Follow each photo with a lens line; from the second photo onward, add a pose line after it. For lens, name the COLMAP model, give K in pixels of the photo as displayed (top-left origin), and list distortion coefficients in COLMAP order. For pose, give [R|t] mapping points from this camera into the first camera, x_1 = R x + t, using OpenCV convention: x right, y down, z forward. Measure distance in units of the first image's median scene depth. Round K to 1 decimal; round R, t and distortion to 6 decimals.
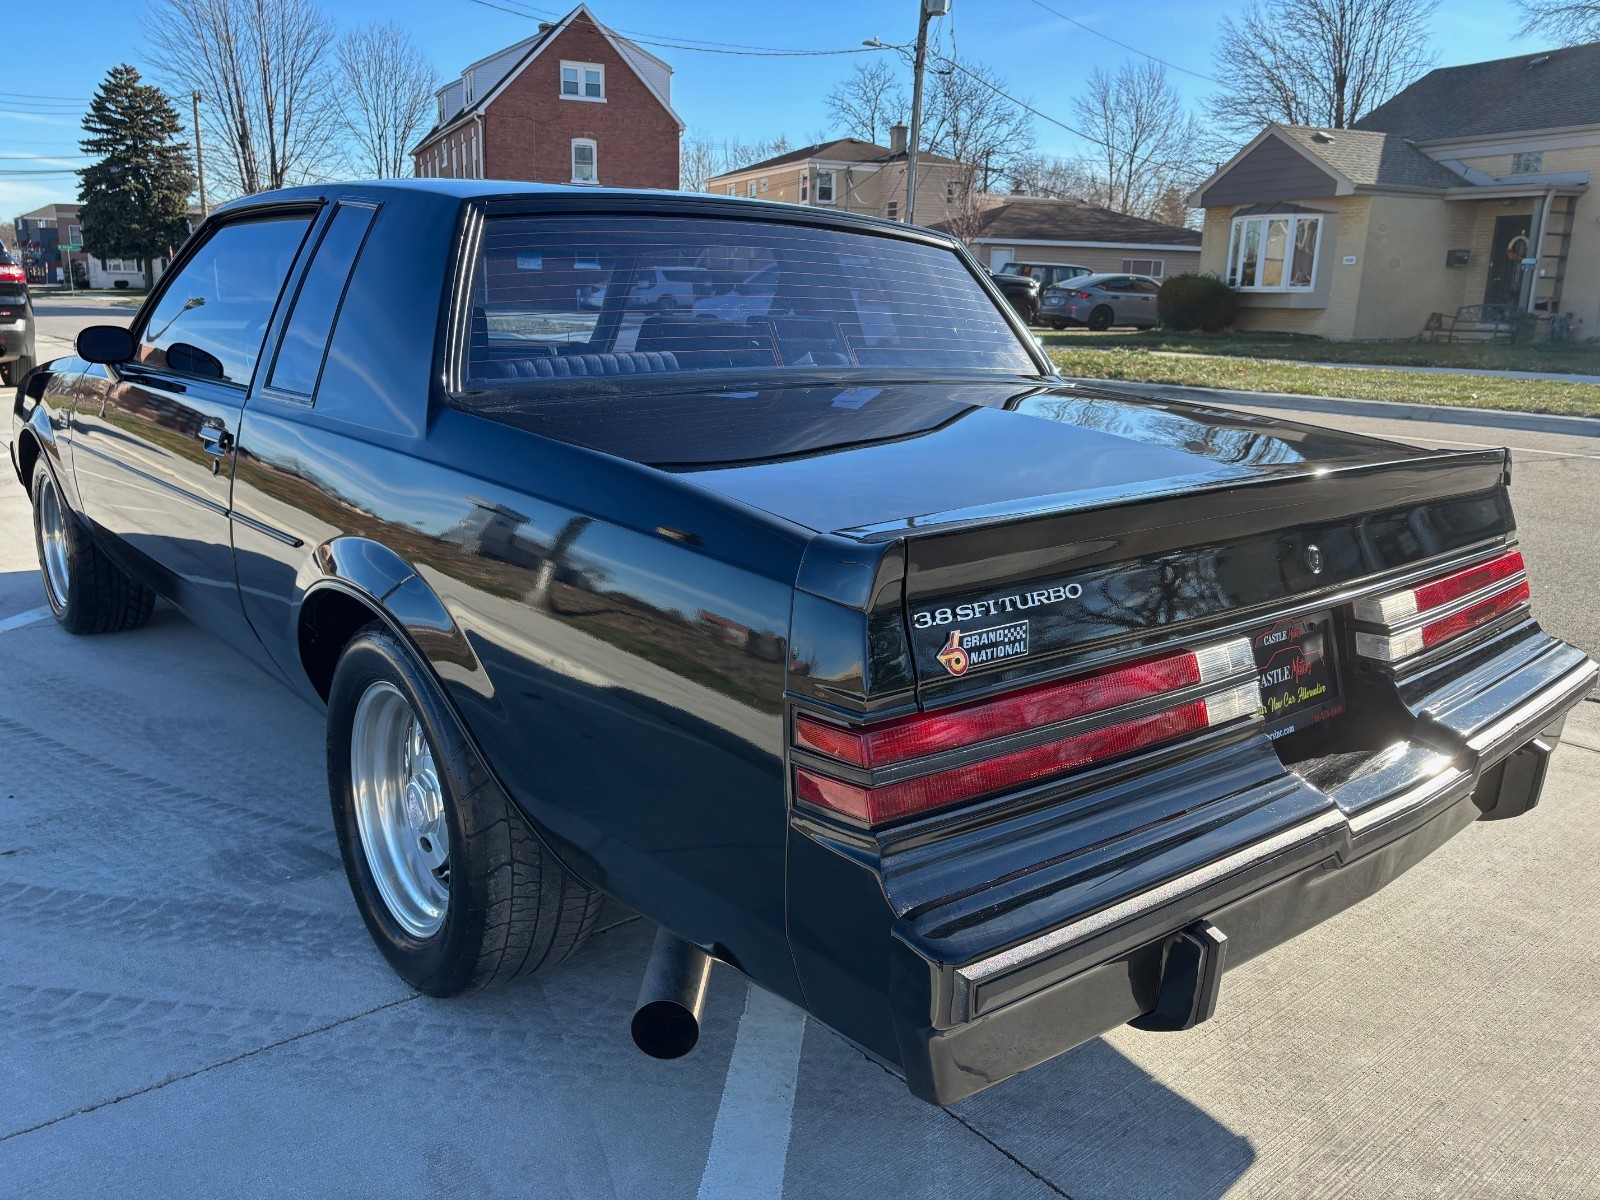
lens RADIAL K [[1217.6, 0, 792.1], [0, 1217.6, 564.5], [0, 0, 1]] dist [0.087700, -0.090028]
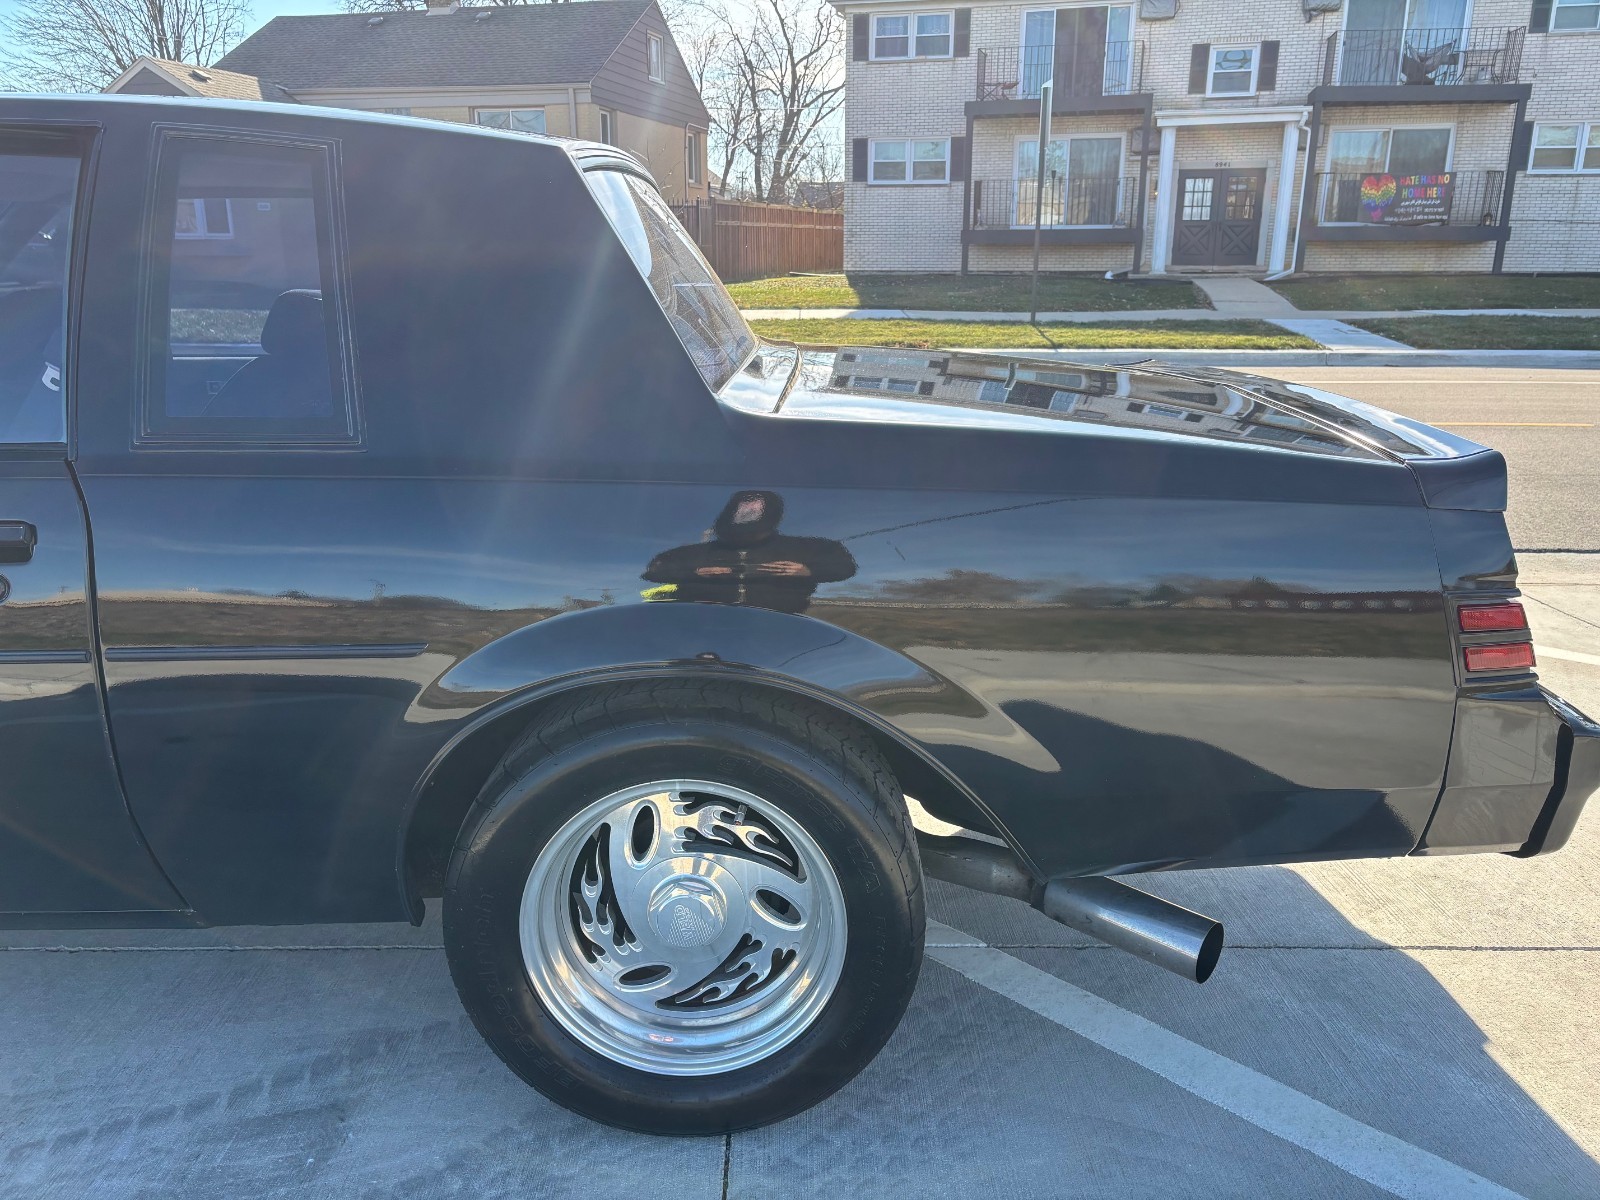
lens RADIAL K [[1202.0, 0, 802.3], [0, 1202.0, 593.3], [0, 0, 1]] dist [0.056187, -0.061159]
pose [[0.636071, -0.231097, 0.736212, -0.065656], [0.180125, 0.972208, 0.149552, -0.009639], [-0.750313, 0.037484, 0.660020, 0.036273]]
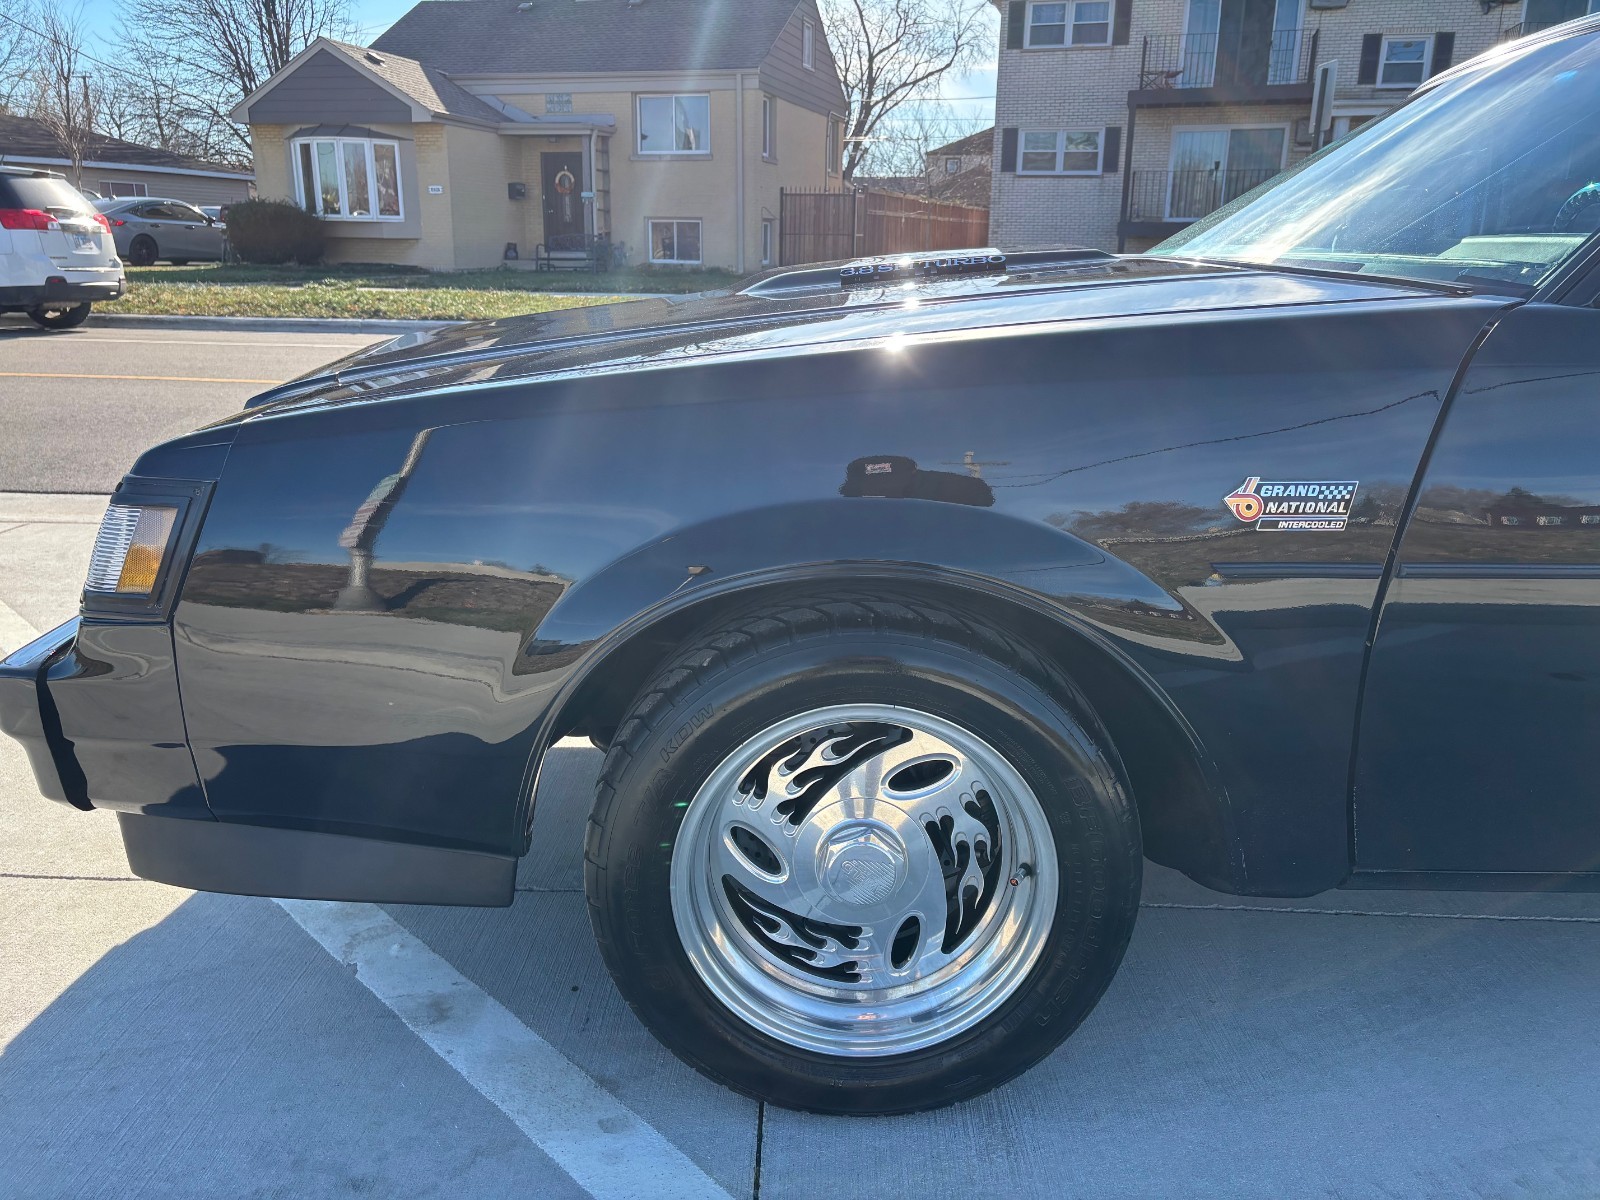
lens RADIAL K [[1199.7, 0, 786.3], [0, 1199.7, 602.9], [0, 0, 1]] dist [0.051053, -0.051370]
pose [[0.658133, -0.226508, 0.718022, -0.137935], [0.165178, 0.973877, 0.155820, -0.024771], [-0.734559, 0.016051, 0.678354, 0.128342]]
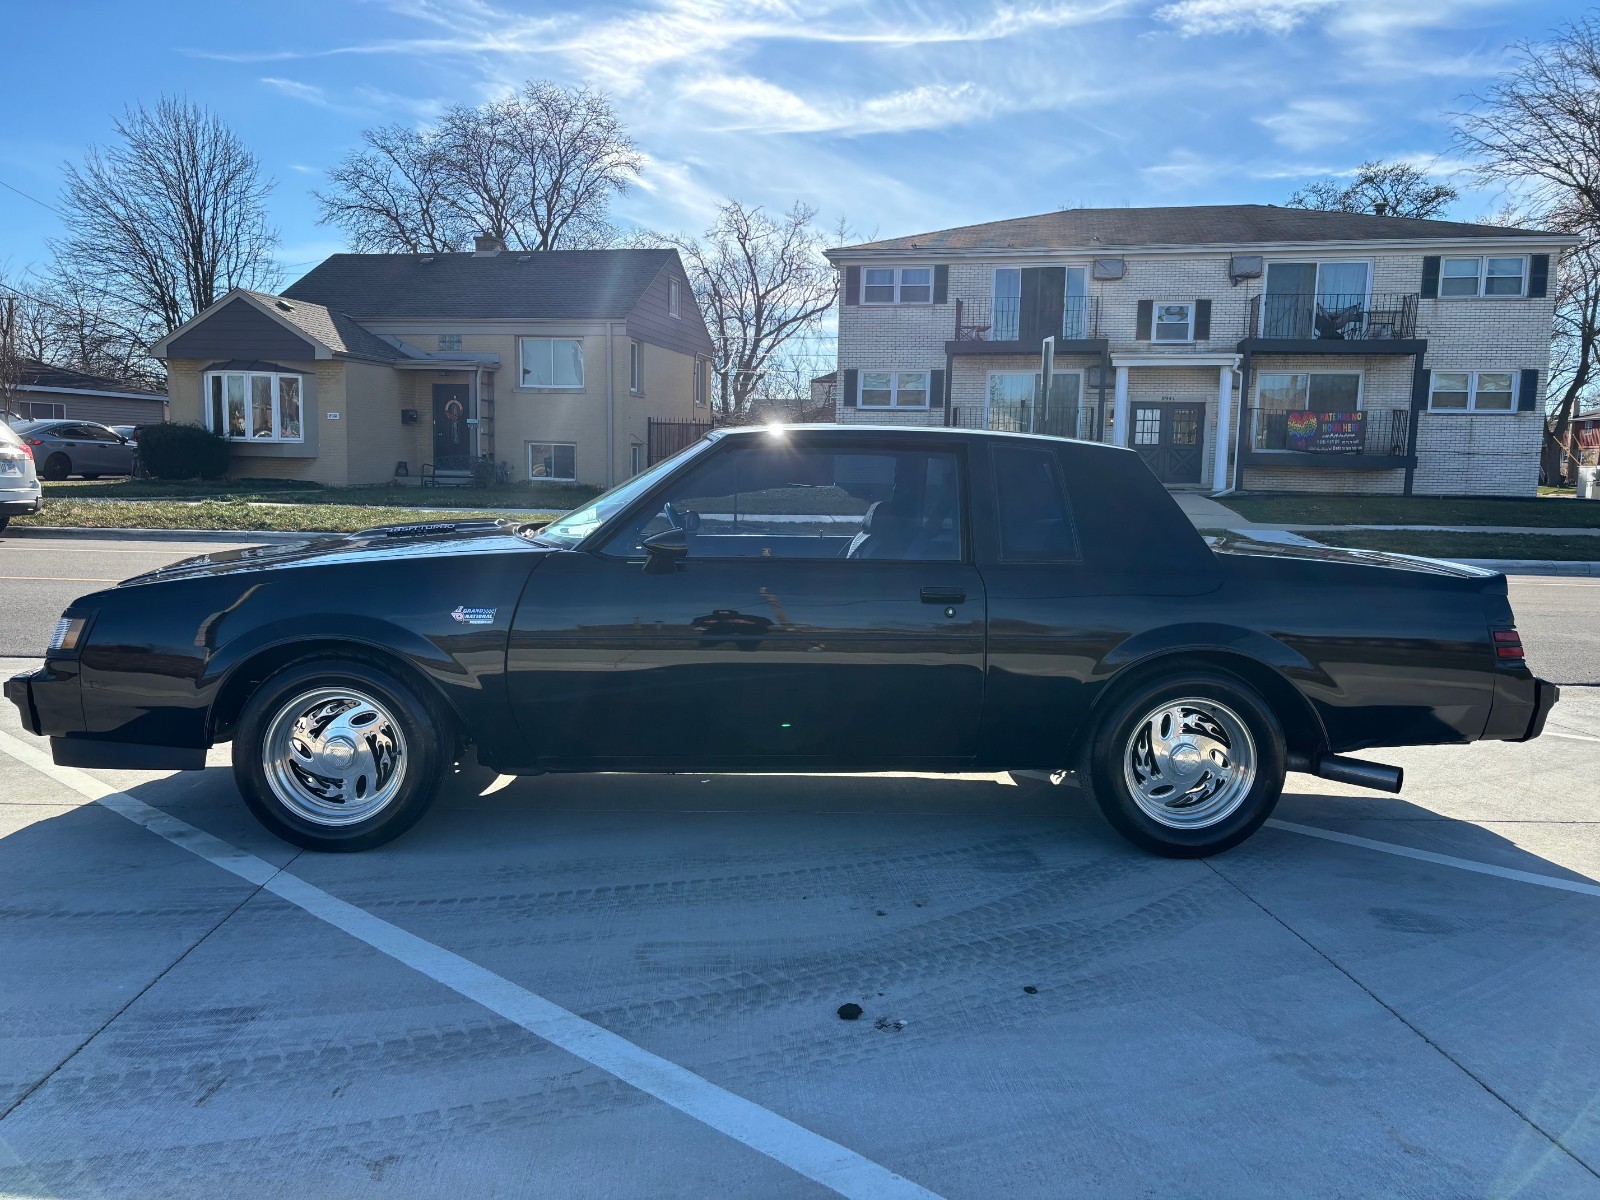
lens RADIAL K [[1202.7, 0, 784.4], [0, 1202.7, 600.4], [0, 0, 1]] dist [0.039312, -0.037849]
pose [[0.605514, -0.101965, 0.789275, -0.181543], [0.164886, 0.986312, 0.000923, -0.013328], [-0.778566, 0.129581, 0.614039, 0.026049]]
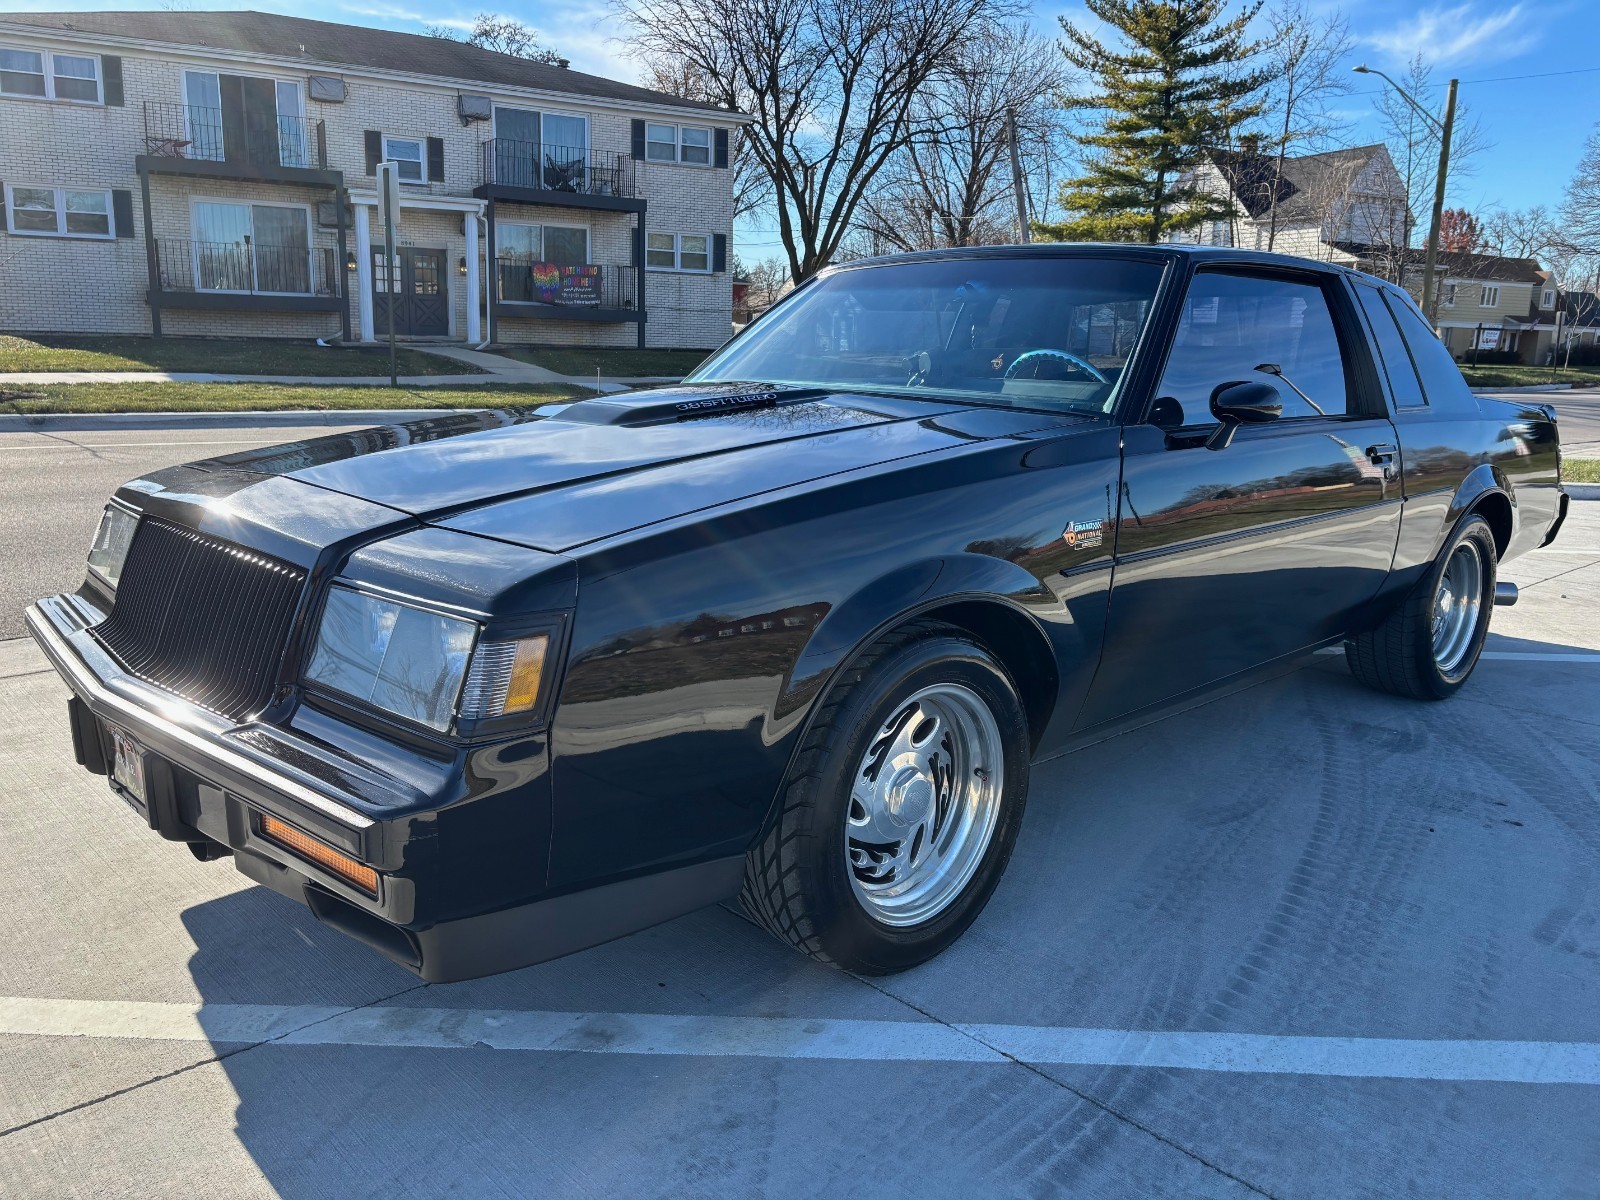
lens RADIAL K [[1217.6, 0, 792.1], [0, 1217.6, 564.5], [0, 0, 1]] dist [0.087700, -0.090028]
pose [[-0.058375, -0.207333, 0.976527, -0.180297], [0.189420, 0.958125, 0.214749, -0.040353], [-0.980159, 0.197509, -0.016658, 0.172583]]
